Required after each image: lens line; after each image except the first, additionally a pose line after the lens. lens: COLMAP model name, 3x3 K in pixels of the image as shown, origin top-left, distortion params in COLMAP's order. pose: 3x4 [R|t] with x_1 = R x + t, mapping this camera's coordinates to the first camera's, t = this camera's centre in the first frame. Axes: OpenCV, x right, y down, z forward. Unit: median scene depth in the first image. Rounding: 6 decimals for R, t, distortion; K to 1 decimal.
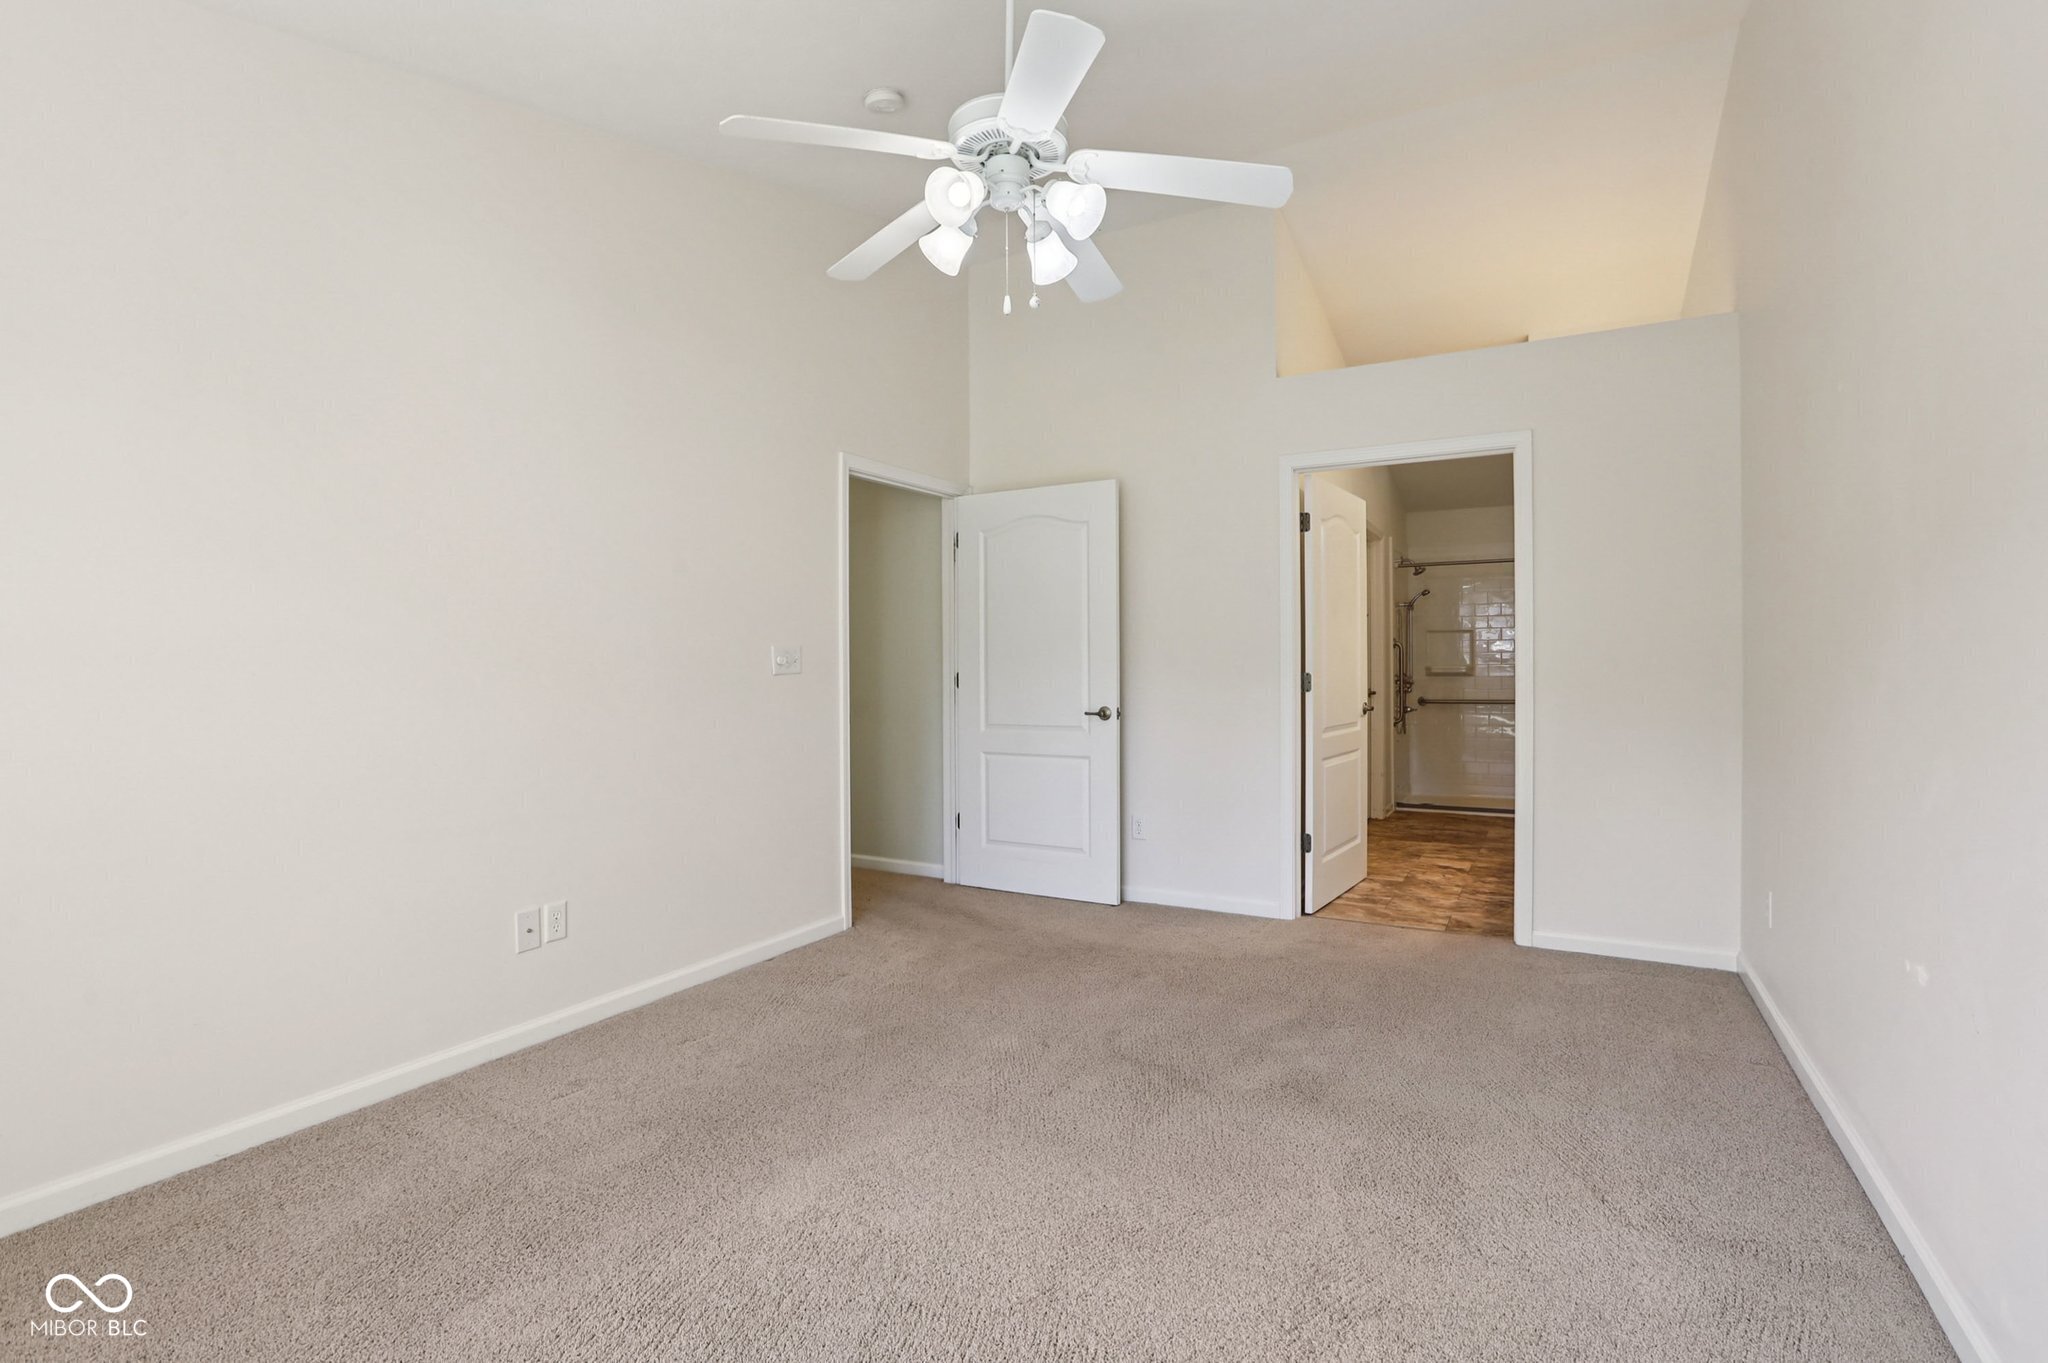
lens RADIAL K [[957.4, 0, 1033.2], [0, 957.4, 671.8], [0, 0, 1]] dist [-0.002870, 0.001641]
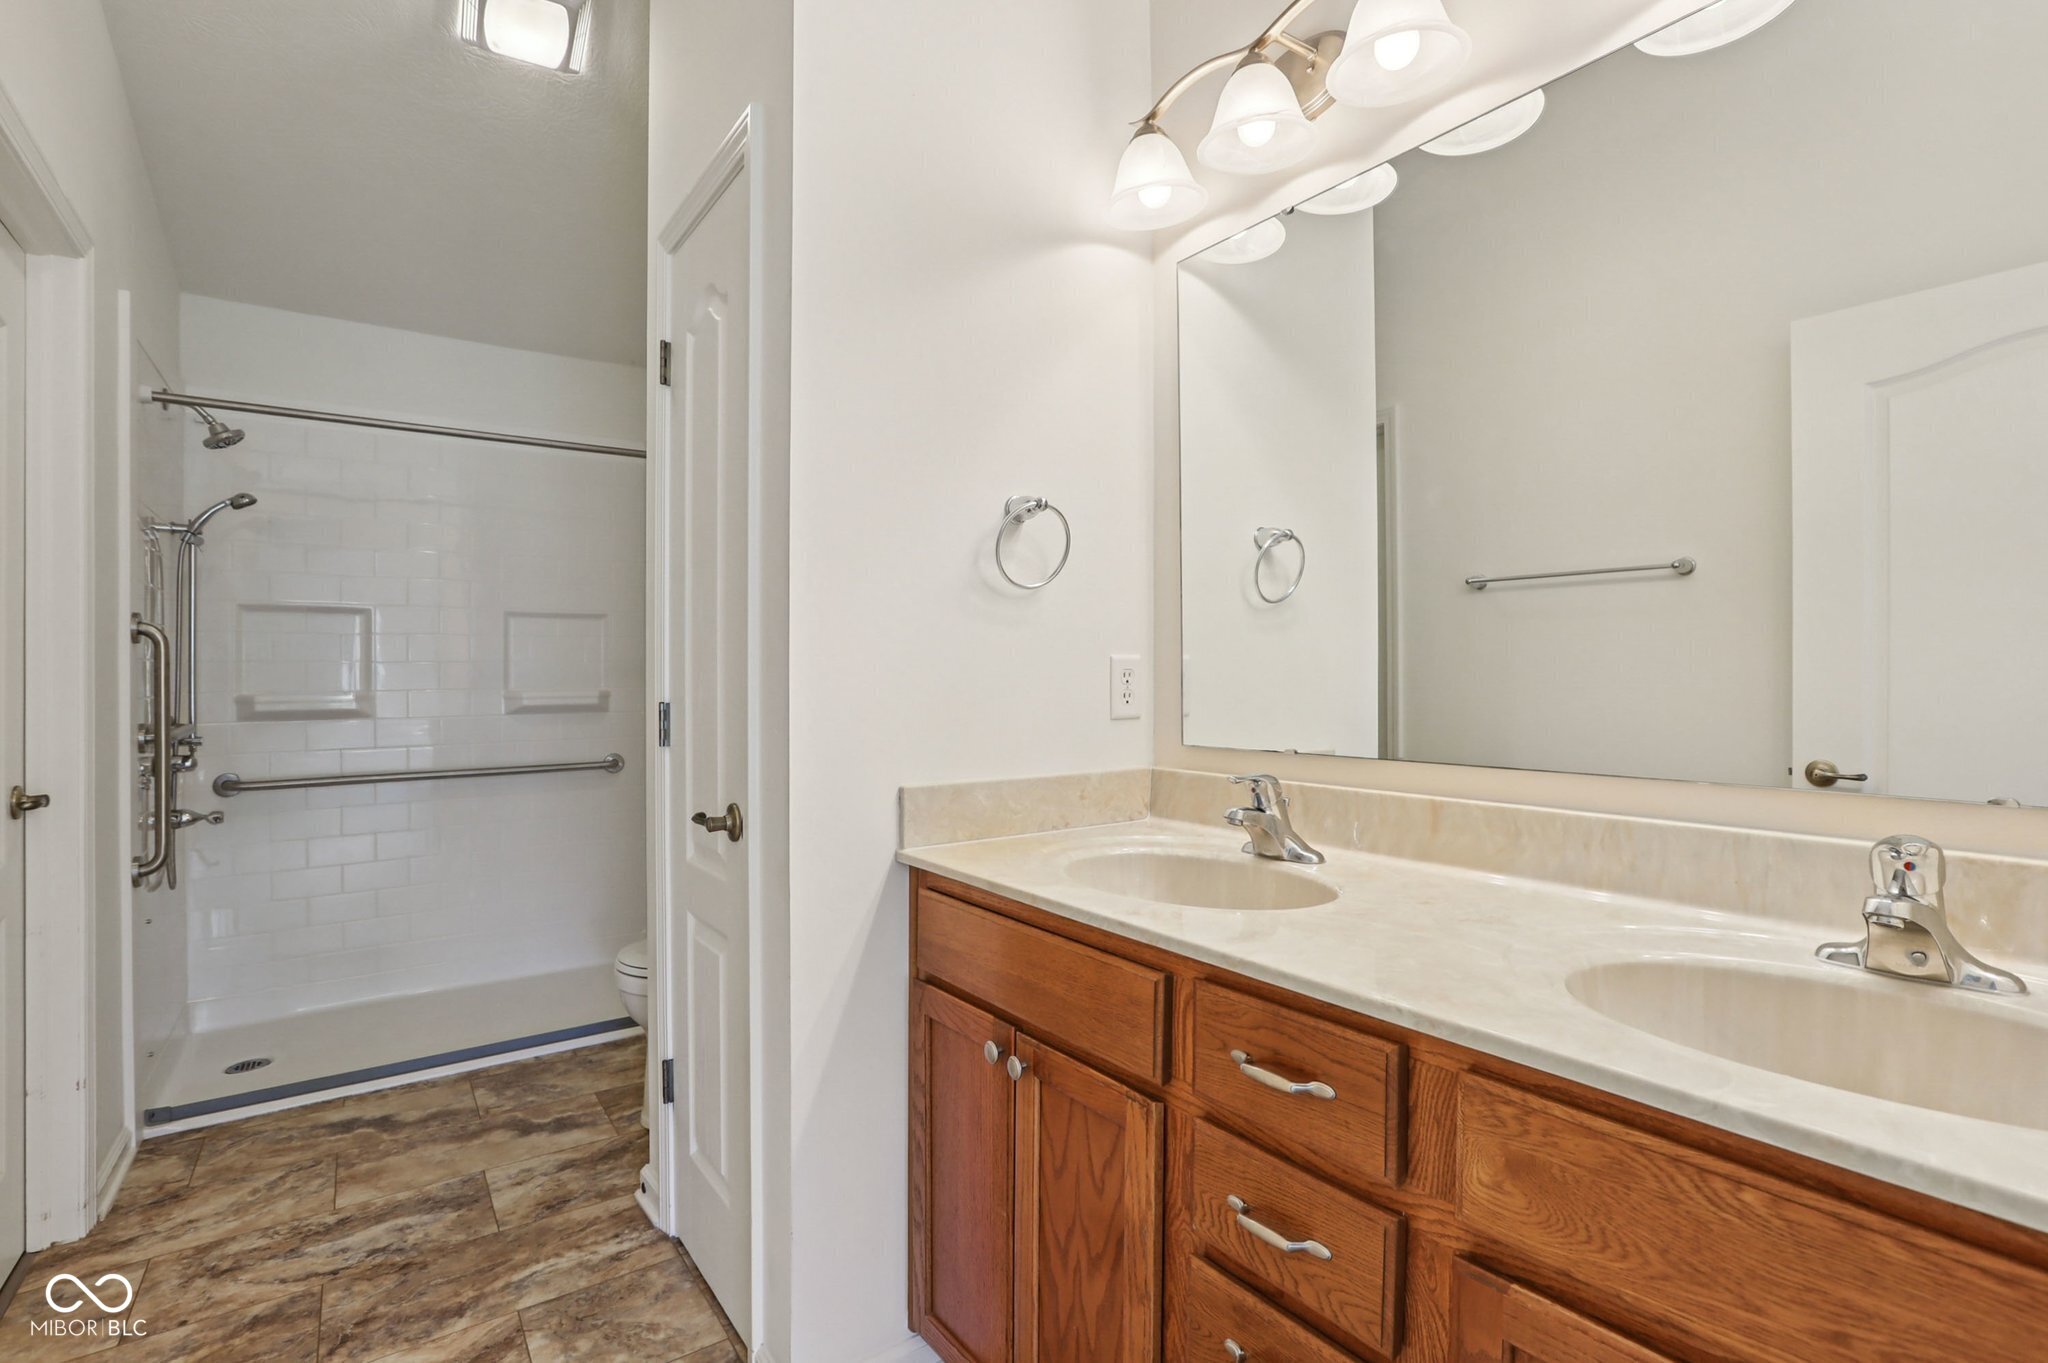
lens RADIAL K [[957.4, 0, 1033.2], [0, 957.4, 671.8], [0, 0, 1]] dist [-0.002870, 0.001641]
pose [[0.447018, 0.007565, 0.894493, 0.211764], [0.012160, 0.999820, -0.014533, -0.006189], [-0.894442, 0.017374, 0.446845, 0.551086]]
